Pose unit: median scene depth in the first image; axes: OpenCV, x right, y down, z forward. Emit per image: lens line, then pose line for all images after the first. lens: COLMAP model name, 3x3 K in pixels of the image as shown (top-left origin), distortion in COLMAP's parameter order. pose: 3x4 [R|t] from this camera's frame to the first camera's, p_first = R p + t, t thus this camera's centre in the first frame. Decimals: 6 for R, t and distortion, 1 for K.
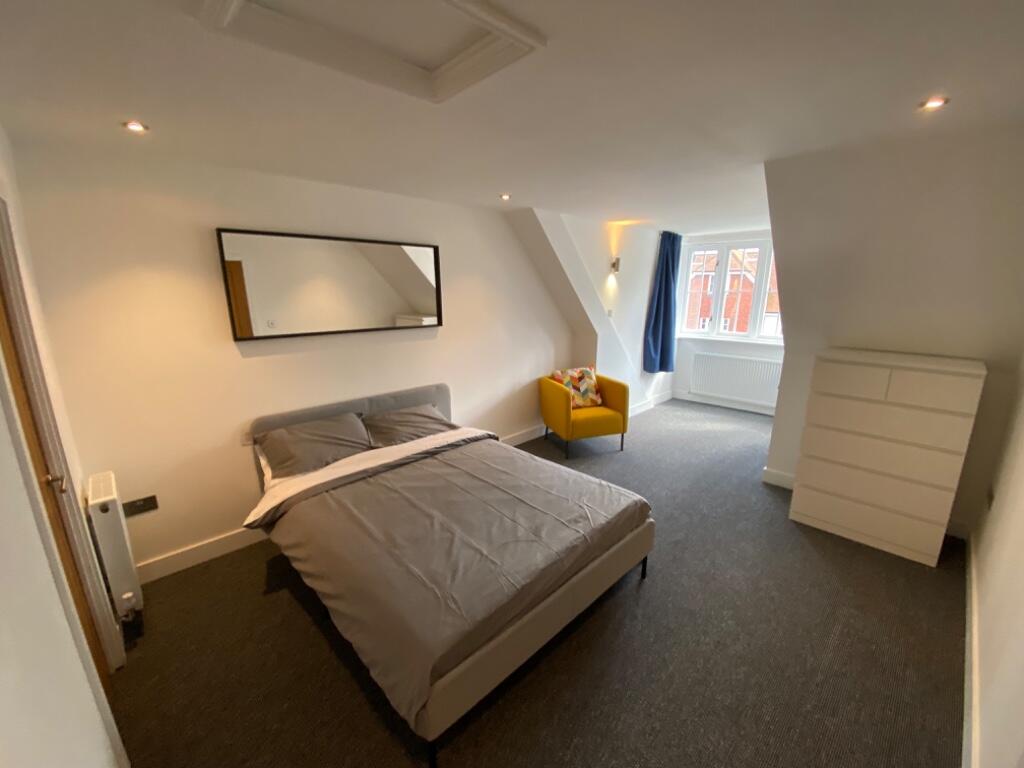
lens RADIAL K [[415.8, 0, 513.8], [0, 415.8, 389.0], [0, 0, 1]] dist [0.052904, -0.046402]
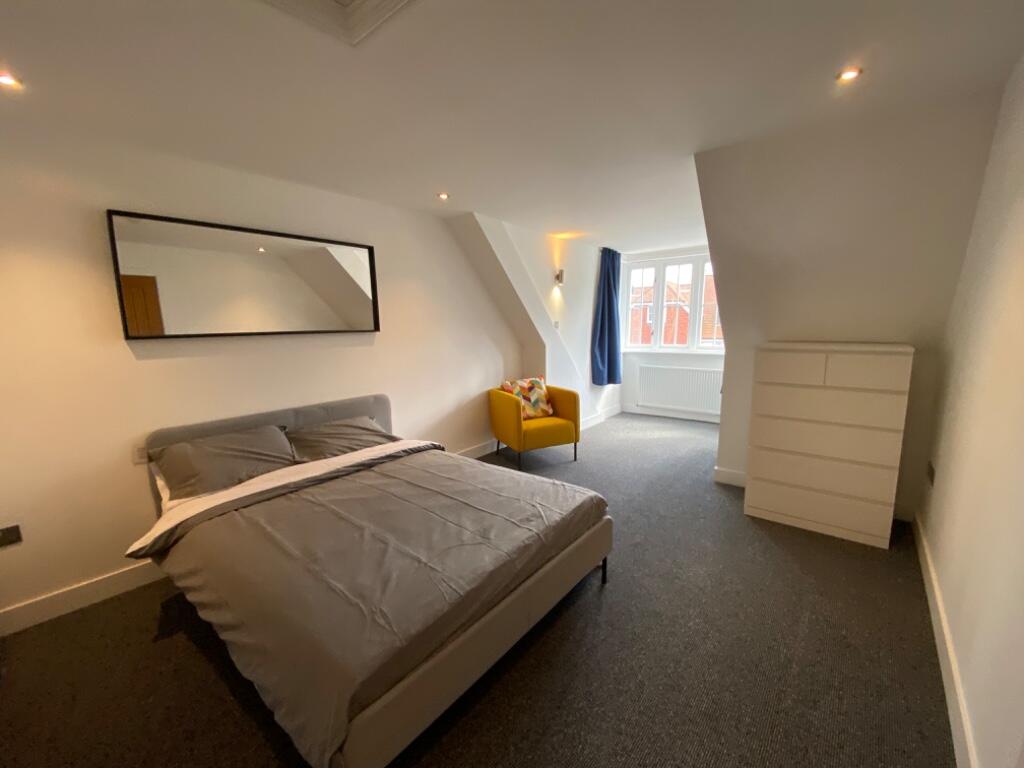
lens RADIAL K [[415.8, 0, 513.8], [0, 415.8, 389.0], [0, 0, 1]] dist [0.052904, -0.046402]
pose [[0.993046, -0.034847, 0.112454, 0.021187], [0.043735, 0.996028, -0.077559, 0.082317], [-0.109305, 0.081938, 0.990625, 0.070040]]
